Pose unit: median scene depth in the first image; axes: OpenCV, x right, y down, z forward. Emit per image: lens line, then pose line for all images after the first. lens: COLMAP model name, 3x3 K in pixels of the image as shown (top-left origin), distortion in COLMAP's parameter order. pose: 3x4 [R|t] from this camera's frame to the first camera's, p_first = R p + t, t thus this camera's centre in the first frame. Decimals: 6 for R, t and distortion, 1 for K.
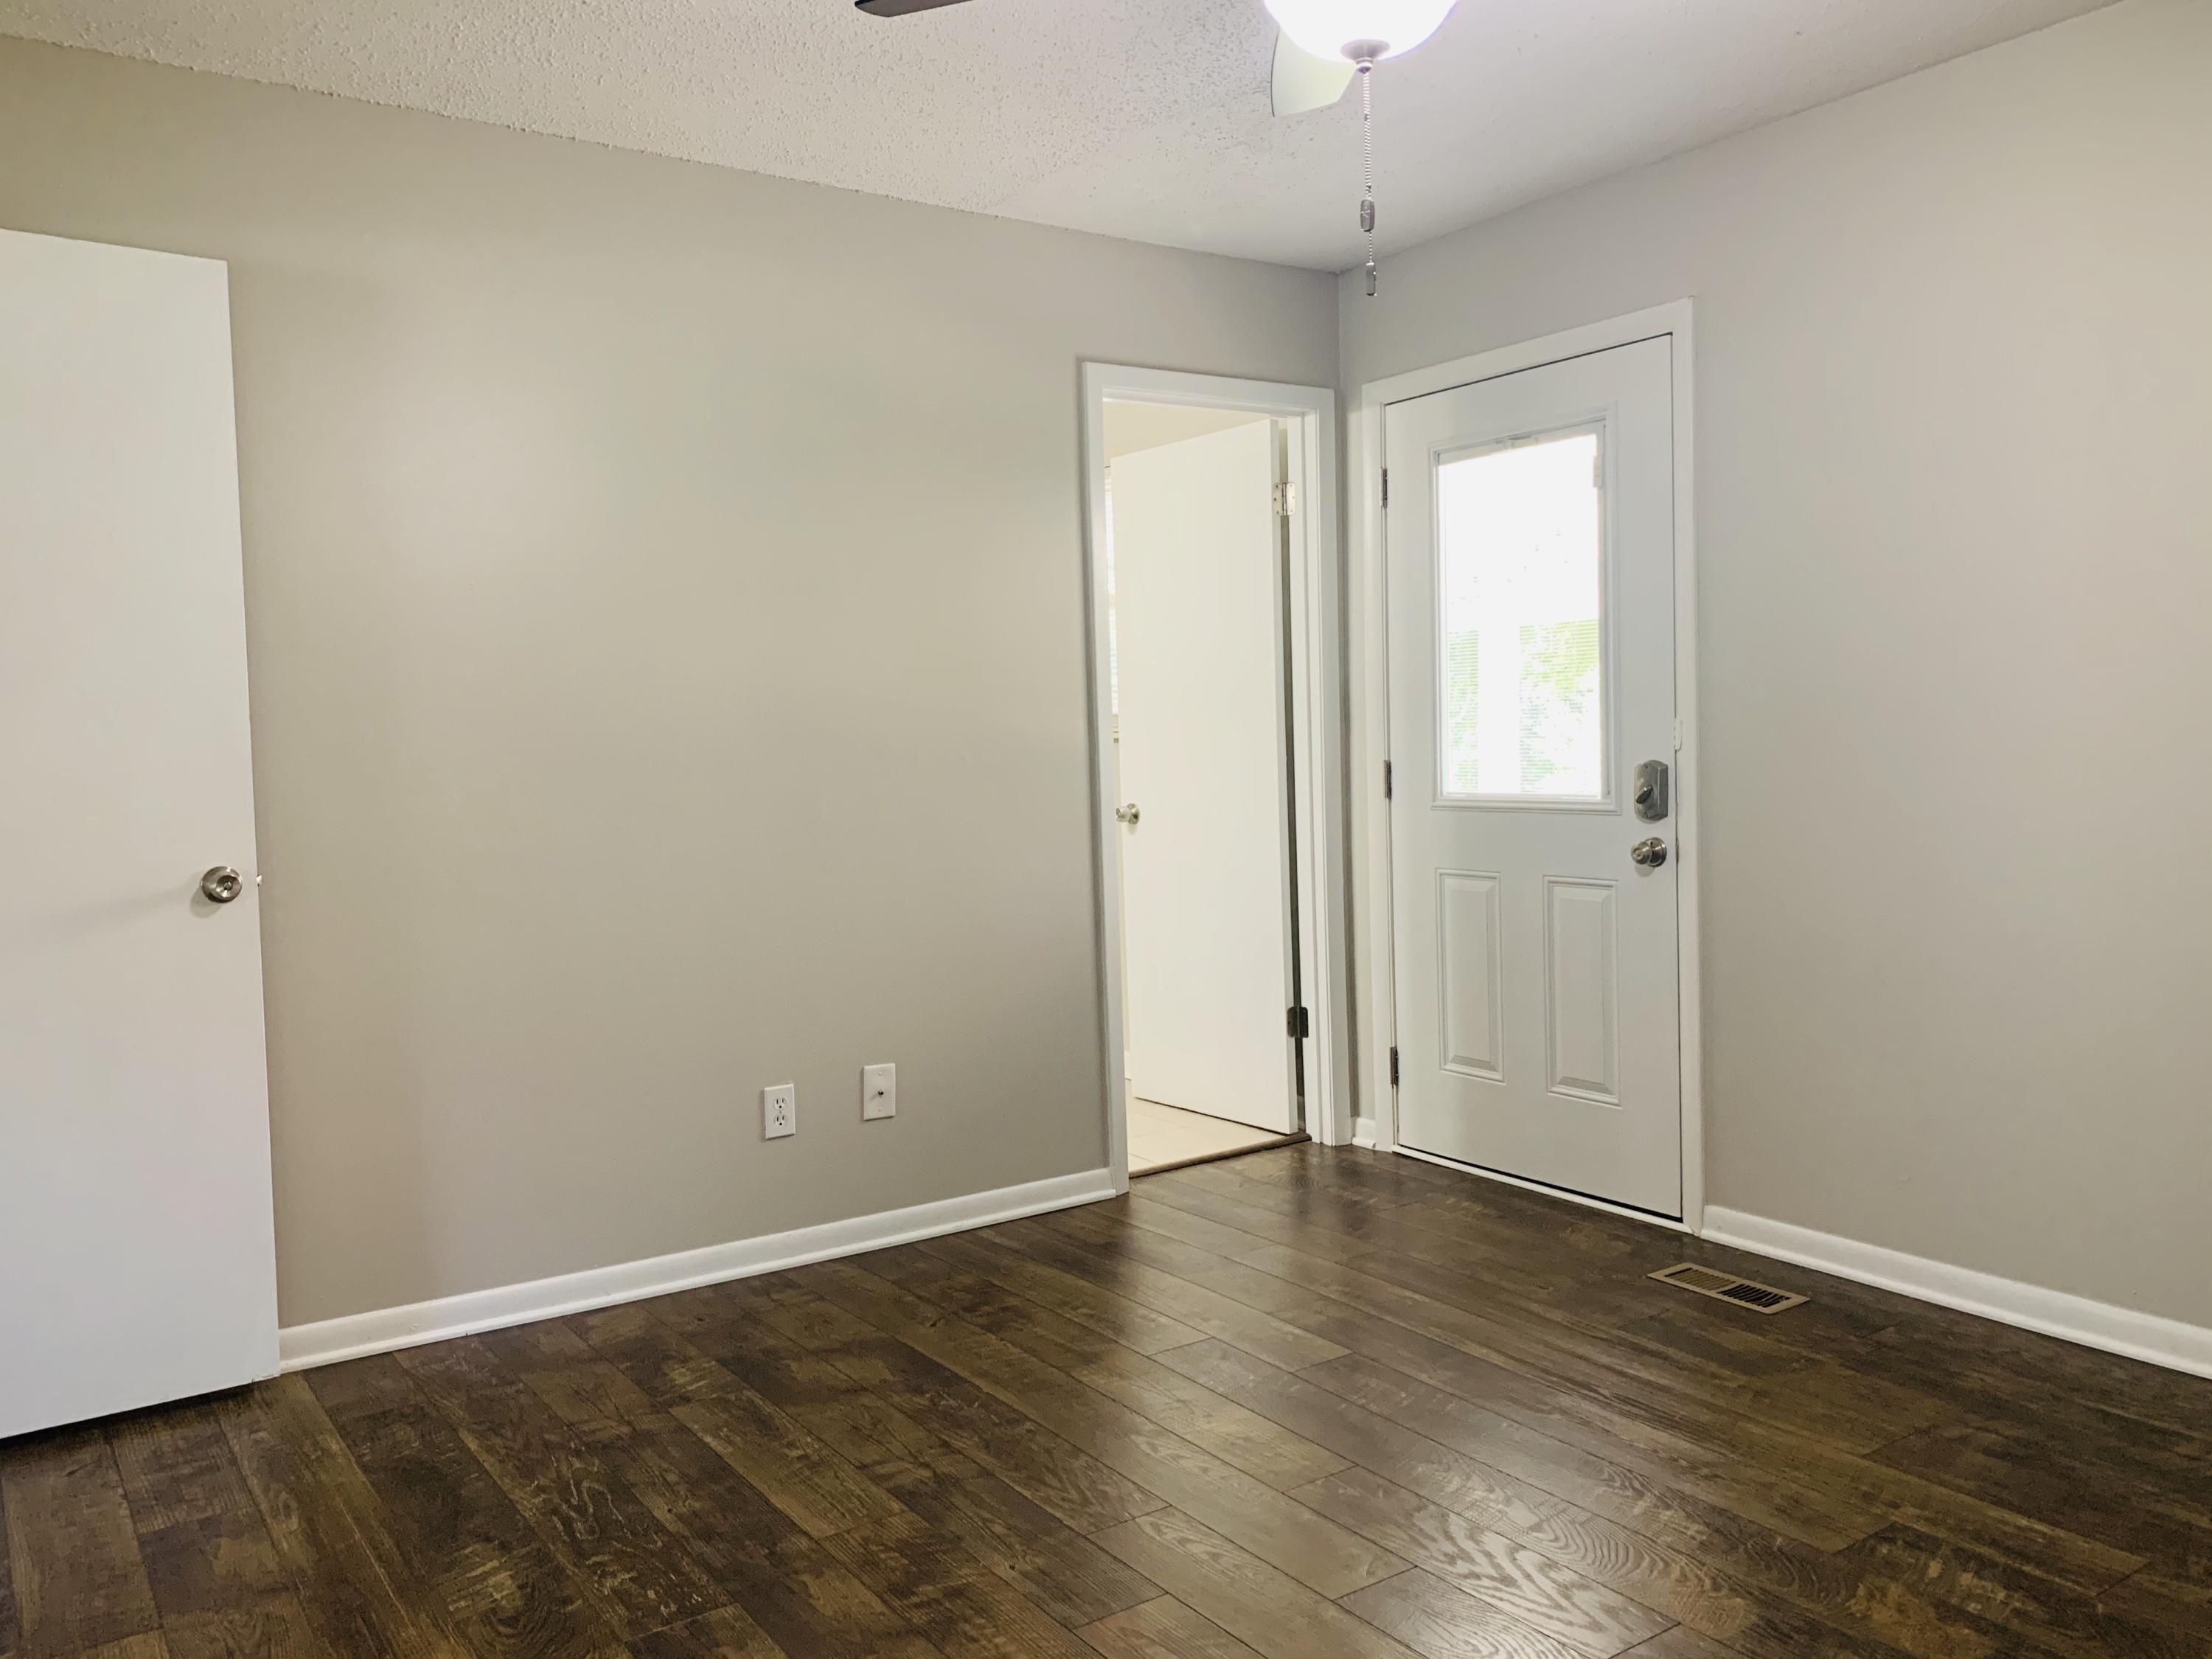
lens RADIAL K [[1698.7, 0, 1091.6], [0, 1698.7, 829.0], [0, 0, 1]] dist [0.038891, -0.034182]
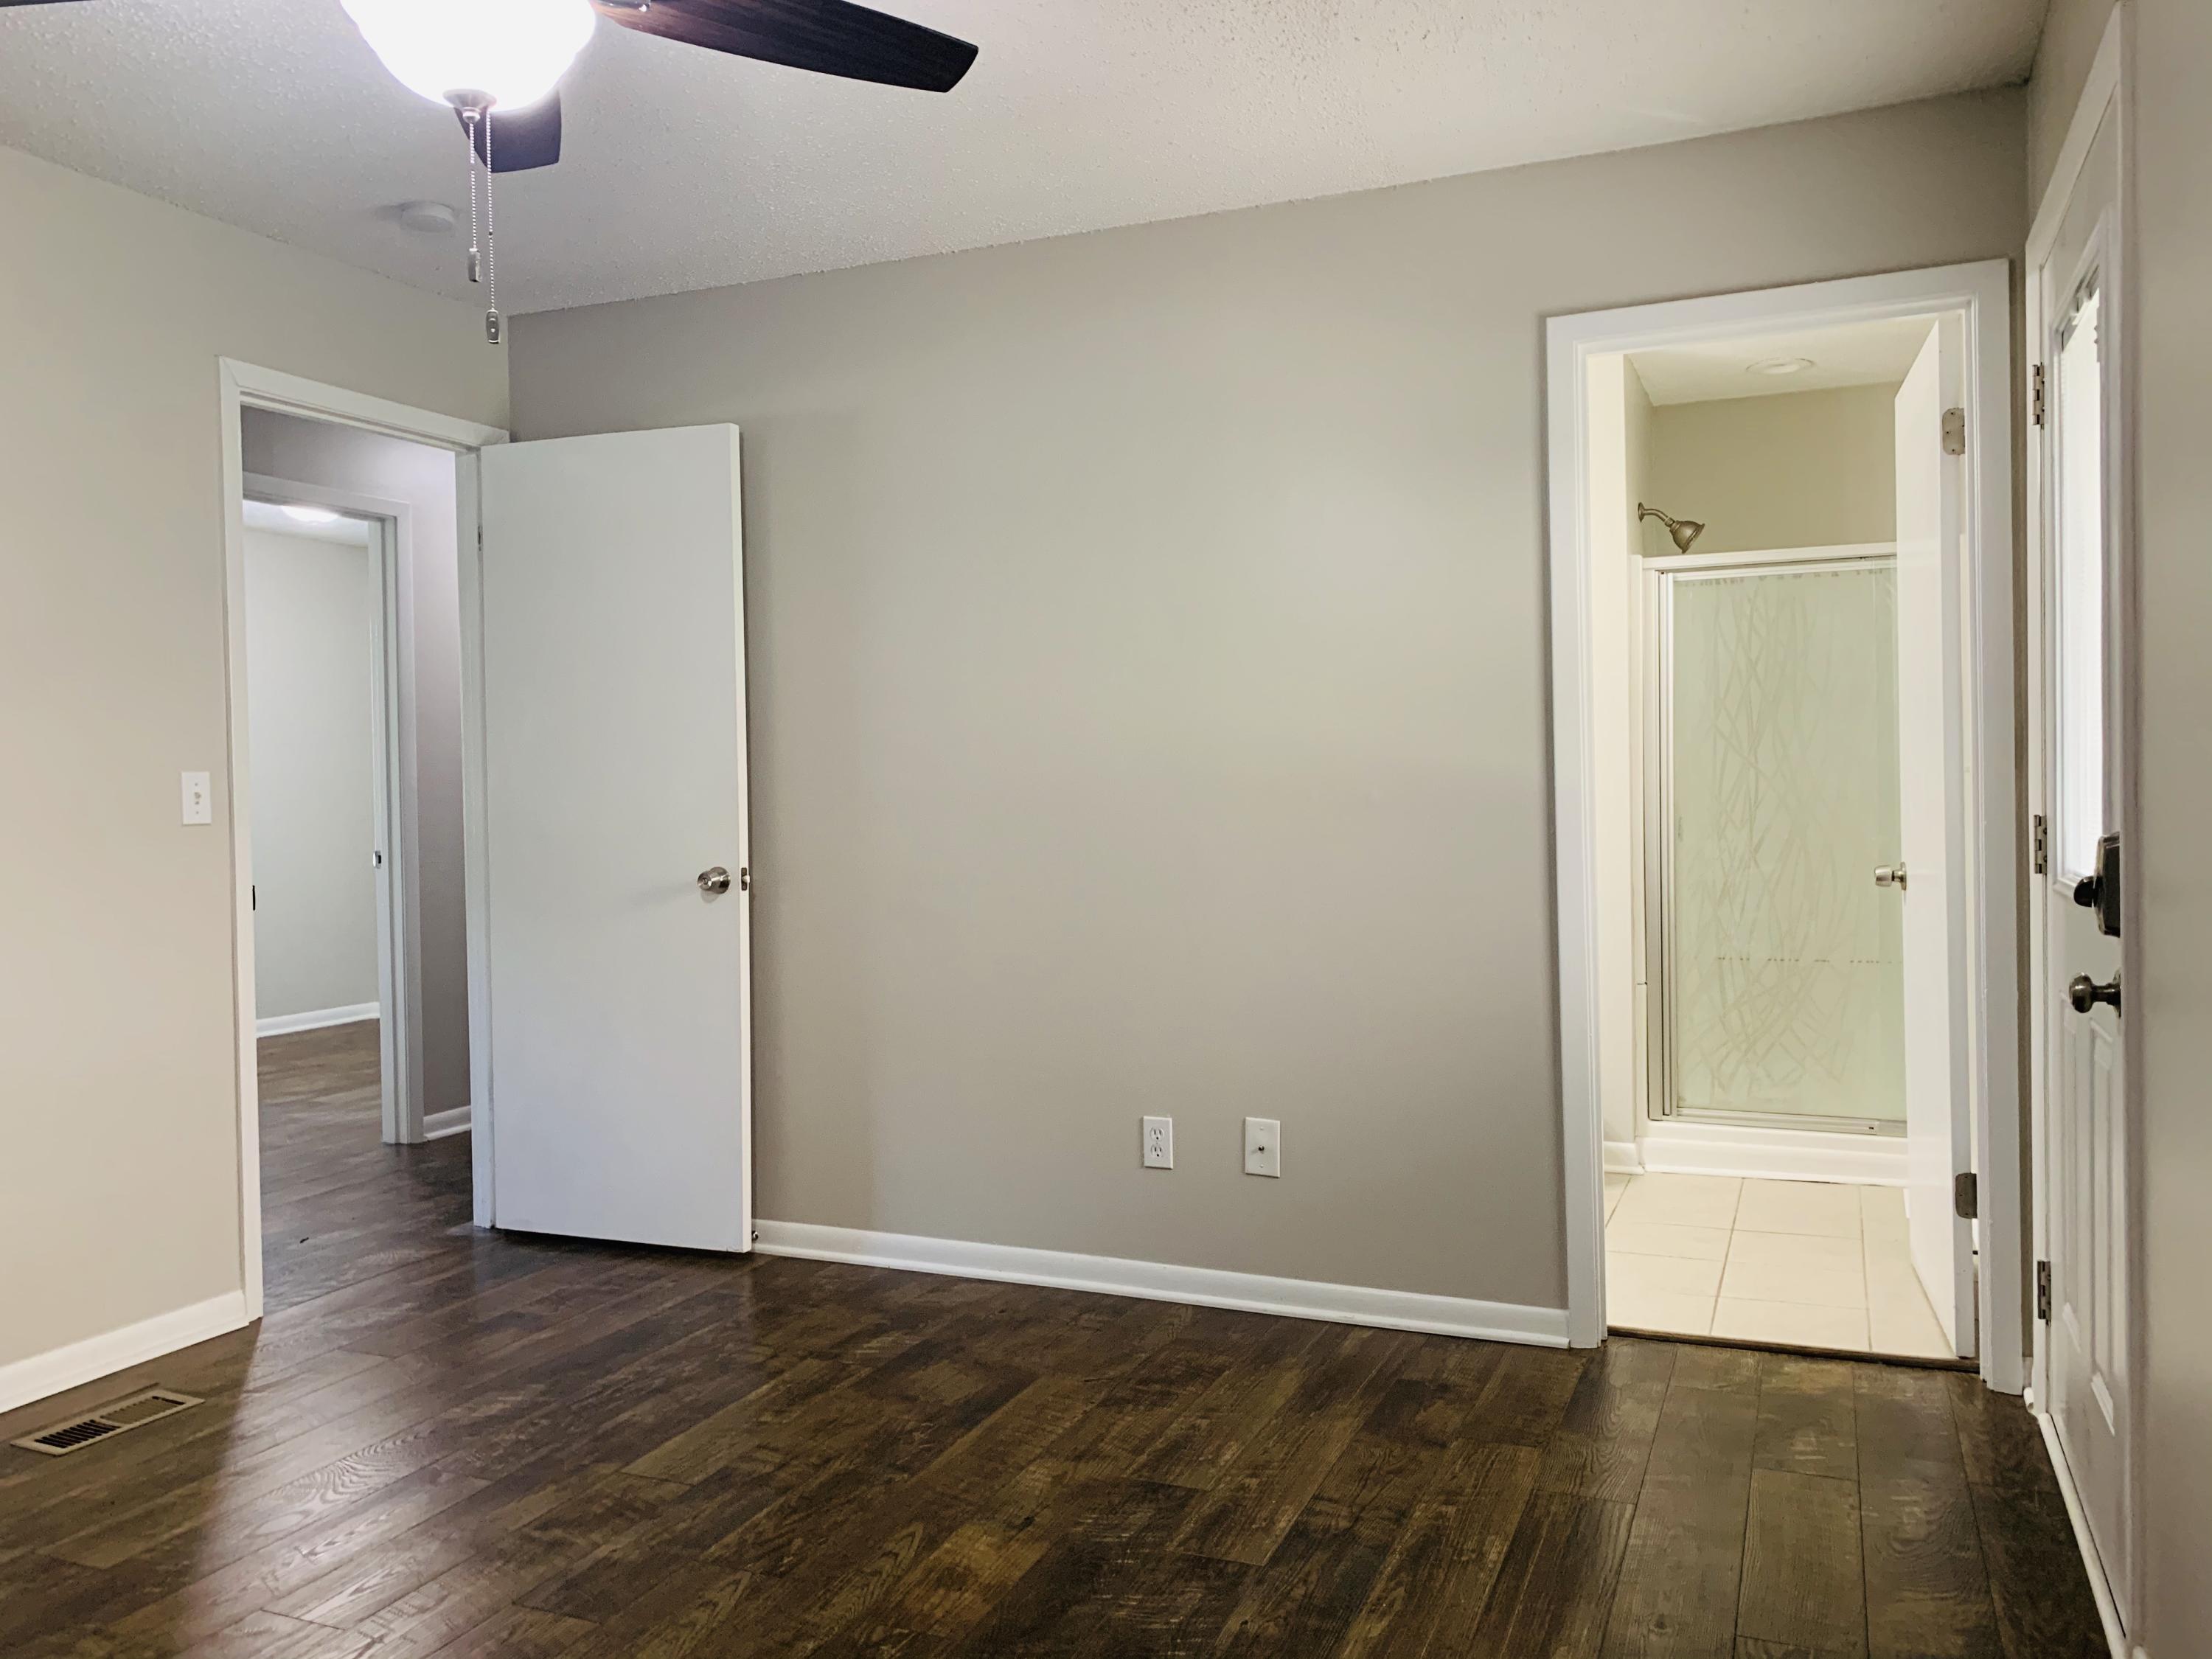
lens RADIAL K [[1698.7, 0, 1089.2], [0, 1698.7, 816.9], [0, 0, 1]] dist [0.038891, -0.034182]
pose [[0.530292, 0.029894, -0.847288, 0.729613], [-0.044482, 0.998983, 0.007406, -0.037732], [0.846647, 0.033762, 0.531083, 0.478317]]
